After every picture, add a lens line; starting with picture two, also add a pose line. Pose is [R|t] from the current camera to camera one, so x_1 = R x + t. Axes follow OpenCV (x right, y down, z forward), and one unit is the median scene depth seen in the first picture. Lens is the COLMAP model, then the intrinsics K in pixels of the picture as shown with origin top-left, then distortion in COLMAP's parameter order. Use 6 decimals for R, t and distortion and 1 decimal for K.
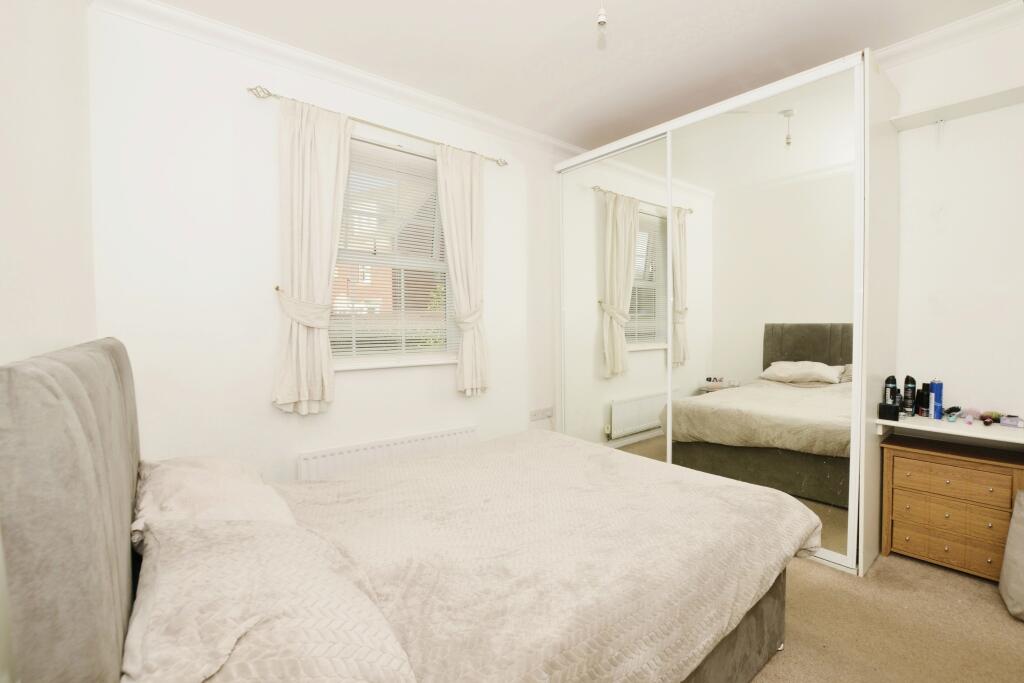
lens RADIAL K [[461.1, 0, 512.0], [0, 461.1, 341.5], [0, 0, 1]] dist [0.000138, 0.000010]
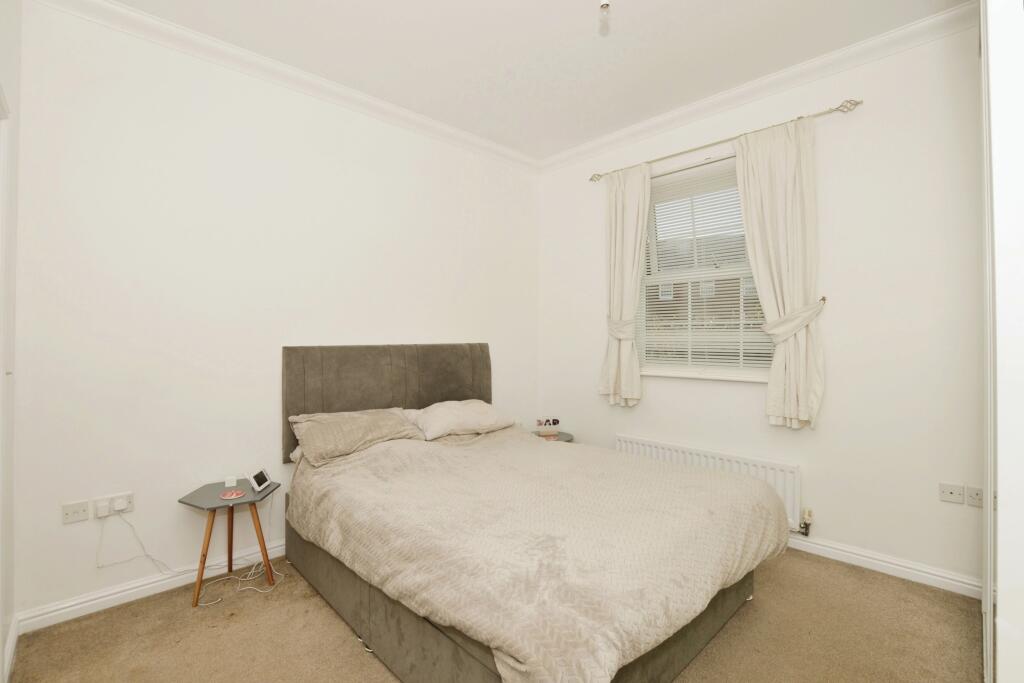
lens RADIAL K [[439.1, 0, 512.0], [0, 439.1, 341.5], [0, 0, 1]] dist [-0.000916, -0.000033]
pose [[0.124768, 0.013765, -0.992090, 0.683236], [-0.032983, 0.999409, 0.009718, -0.023071], [0.991638, 0.031509, 0.125148, 0.493505]]
